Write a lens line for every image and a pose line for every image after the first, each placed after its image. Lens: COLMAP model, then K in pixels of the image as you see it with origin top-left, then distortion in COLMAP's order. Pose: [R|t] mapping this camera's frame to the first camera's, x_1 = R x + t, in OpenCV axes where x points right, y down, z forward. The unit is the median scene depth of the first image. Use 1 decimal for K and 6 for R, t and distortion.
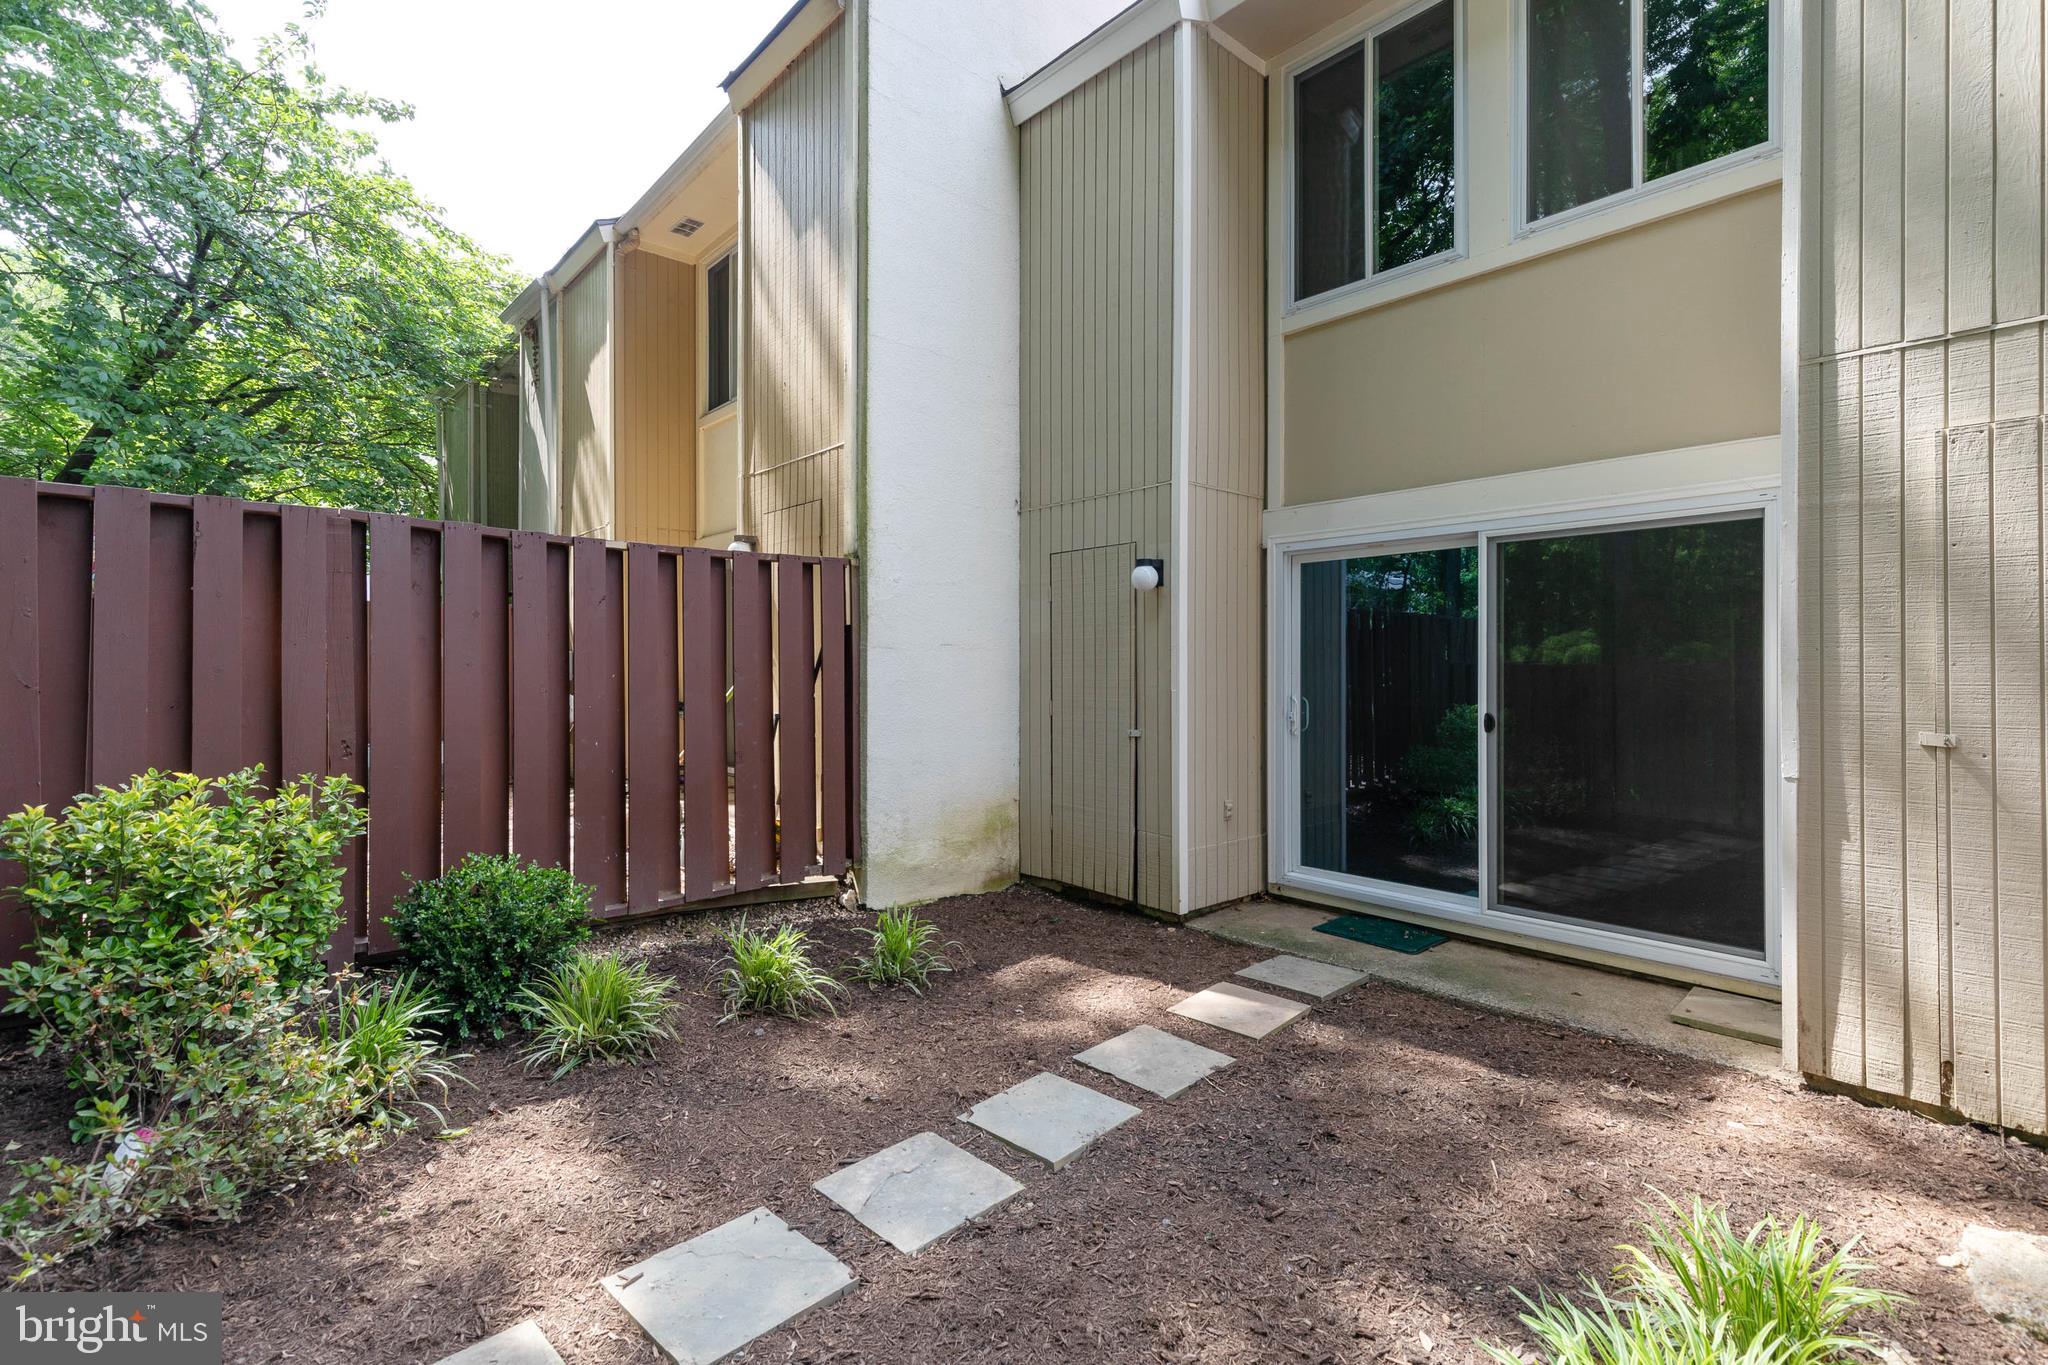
lens RADIAL K [[913.1, 0, 1031.6], [0, 913.1, 674.6], [0, 0, 1]] dist [-0.001041, -0.000418]
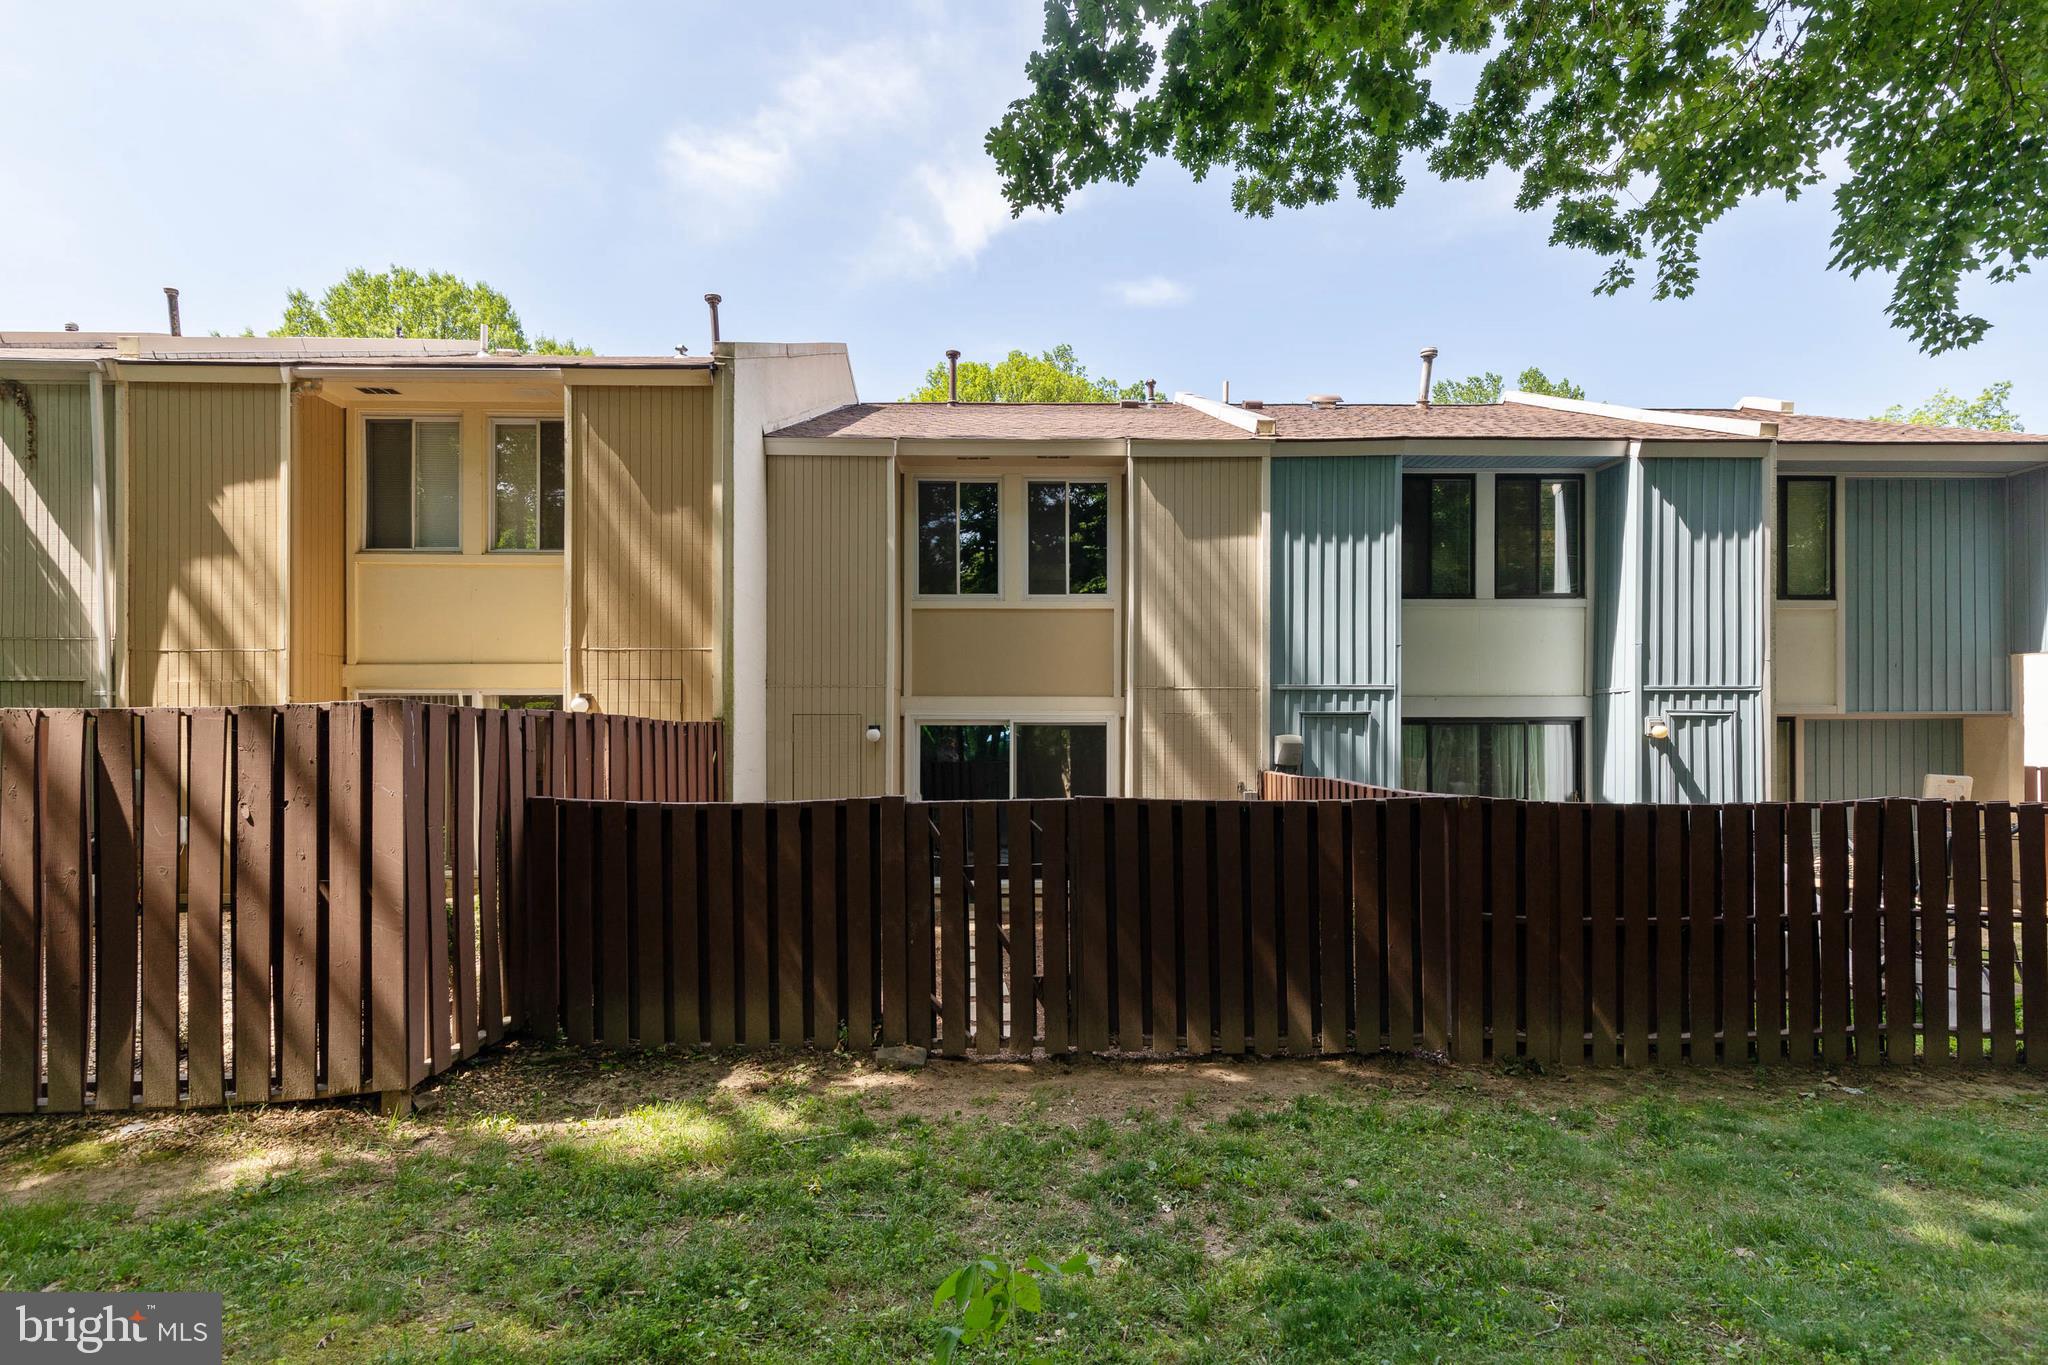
lens RADIAL K [[948.0, 0, 1030.8], [0, 948.0, 748.7], [0, 0, 1]] dist [0.013672, -0.000427]
pose [[0.668919, -0.009569, 0.743273, -1.285193], [0.004891, 0.999952, 0.008472, -0.103552], [-0.743319, -0.002032, 0.668934, -0.670289]]
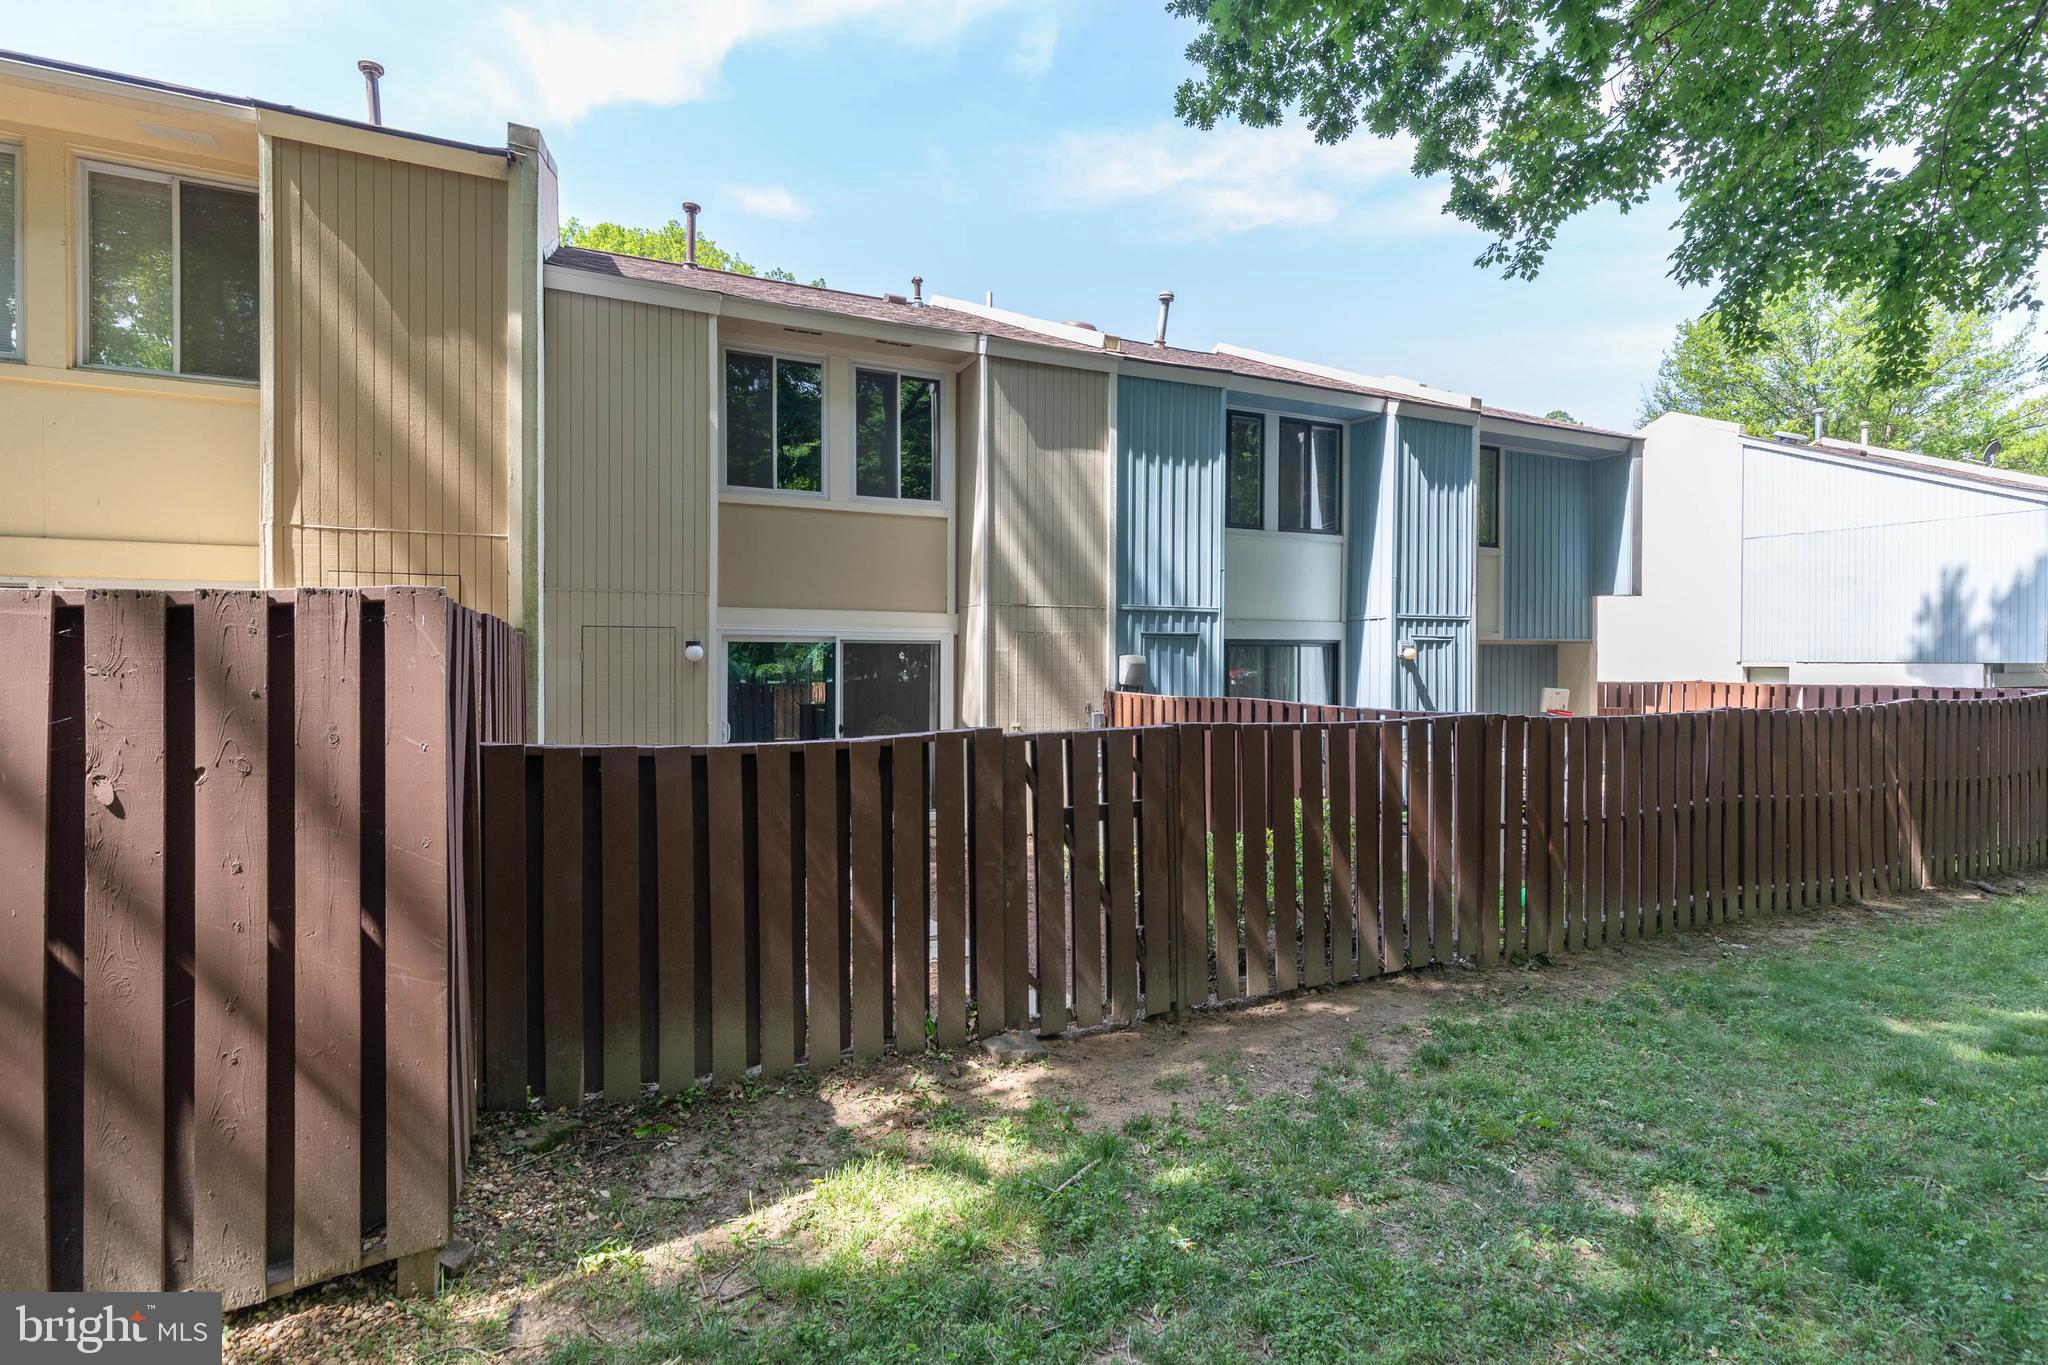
lens RADIAL K [[955.3, 0, 1026.6], [0, 955.3, 674.1], [0, 0, 1]] dist [0.010551, -0.000616]
pose [[0.300911, -0.015823, 0.953521, -1.438232], [0.002381, 0.999872, 0.015840, -0.104982], [-0.953649, -0.002496, 0.300910, -0.059996]]
